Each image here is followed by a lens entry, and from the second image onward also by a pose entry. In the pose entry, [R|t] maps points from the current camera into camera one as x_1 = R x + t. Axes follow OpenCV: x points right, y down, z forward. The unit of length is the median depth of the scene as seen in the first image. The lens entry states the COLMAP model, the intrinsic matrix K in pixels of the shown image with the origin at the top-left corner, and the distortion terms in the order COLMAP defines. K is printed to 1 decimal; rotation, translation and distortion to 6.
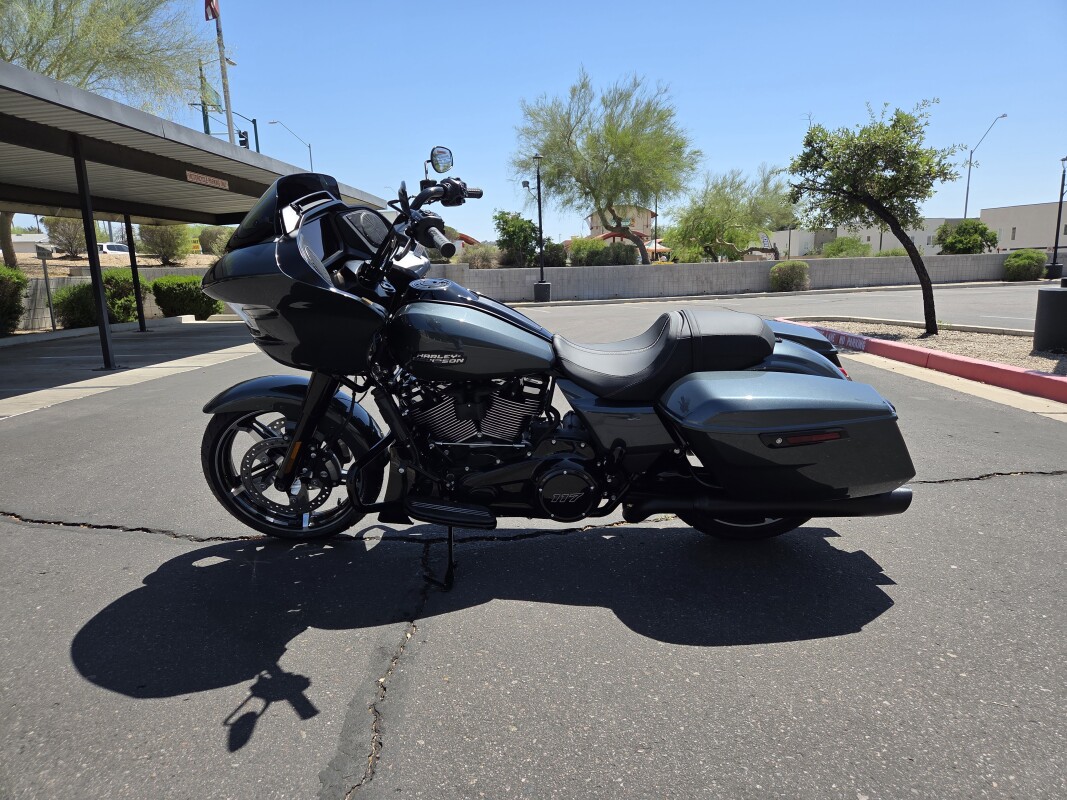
lens RADIAL K [[714.3, 0, 530.0], [0, 714.3, 417.7], [0, 0, 1]] dist [0.037568, -0.041001]
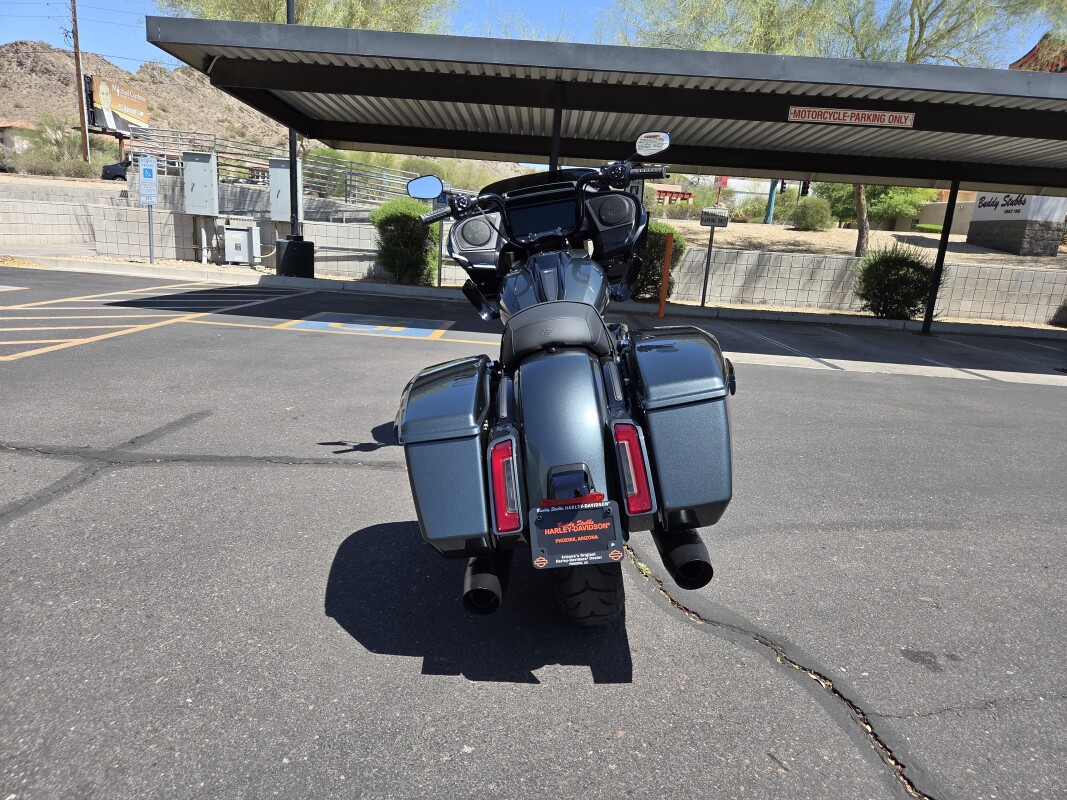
lens RADIAL K [[714.3, 0, 530.0], [0, 714.3, 417.7], [0, 0, 1]] dist [0.037568, -0.041001]
pose [[0.014439, 0.264828, -0.964188, 0.119456], [-0.275849, 0.927922, 0.250736, -0.023694], [0.961093, 0.262349, 0.086451, 0.100716]]
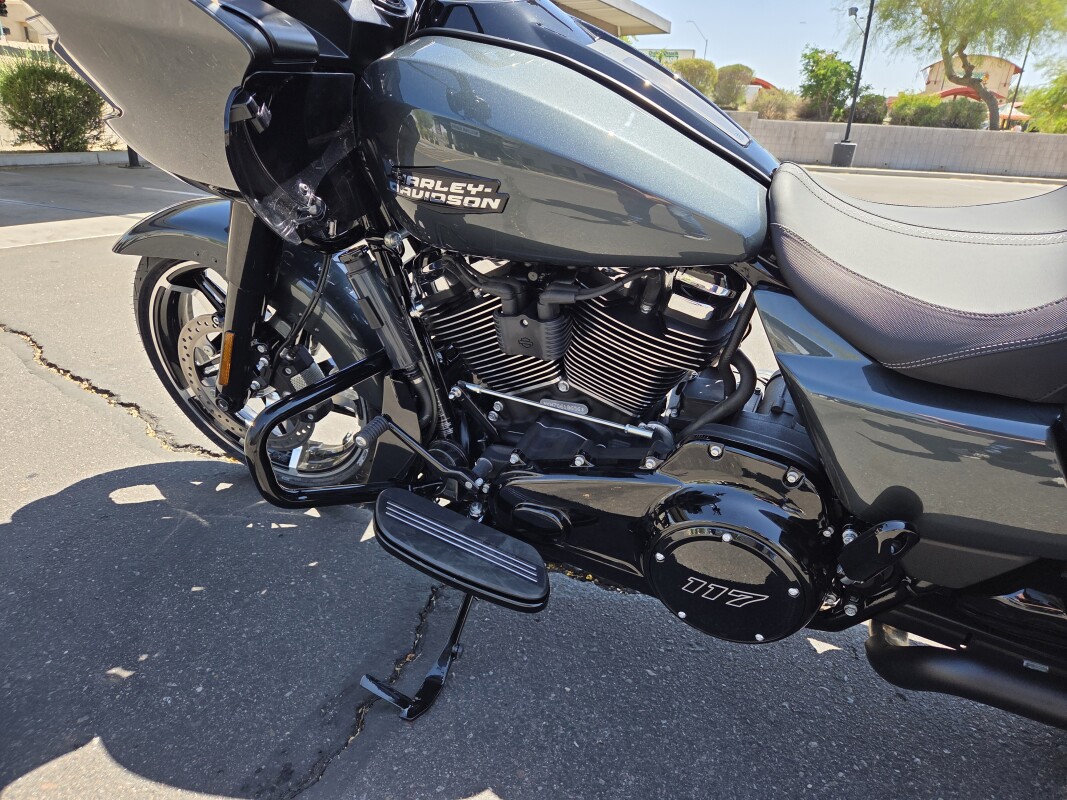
lens RADIAL K [[714.3, 0, 530.0], [0, 714.3, 417.7], [0, 0, 1]] dist [0.037568, -0.041001]
pose [[0.926564, 0.207859, -0.313487, 0.006186], [-0.145527, 0.966635, 0.210802, -0.005466], [0.346845, -0.149701, 0.925899, 0.065710]]
